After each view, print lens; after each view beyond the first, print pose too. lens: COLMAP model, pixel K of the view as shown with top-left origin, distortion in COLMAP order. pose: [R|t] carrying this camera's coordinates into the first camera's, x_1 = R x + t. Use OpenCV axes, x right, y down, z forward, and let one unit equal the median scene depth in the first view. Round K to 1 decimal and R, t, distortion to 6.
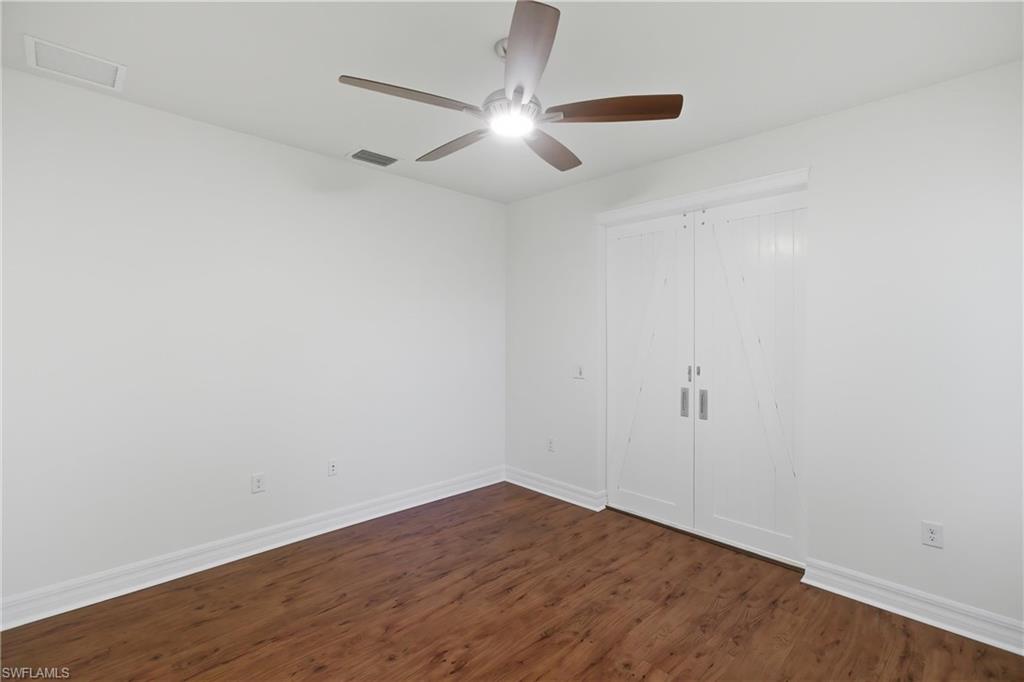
lens RADIAL K [[470.7, 0, 517.3], [0, 470.7, 332.4], [0, 0, 1]] dist [0.001692, 0.000510]
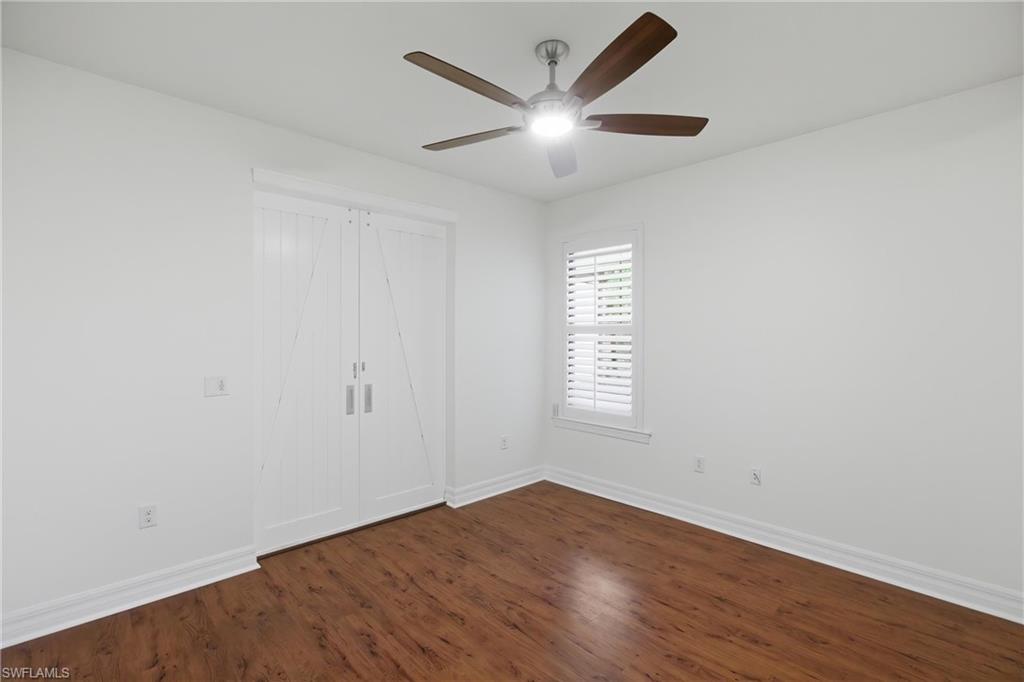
lens RADIAL K [[470.7, 0, 517.3], [0, 470.7, 332.4], [0, 0, 1]] dist [0.001692, 0.000510]
pose [[0.003476, -0.006396, 0.999974, -0.677790], [-0.011351, 0.999915, 0.006435, -0.003846], [-0.999930, -0.011373, 0.003403, 0.697586]]
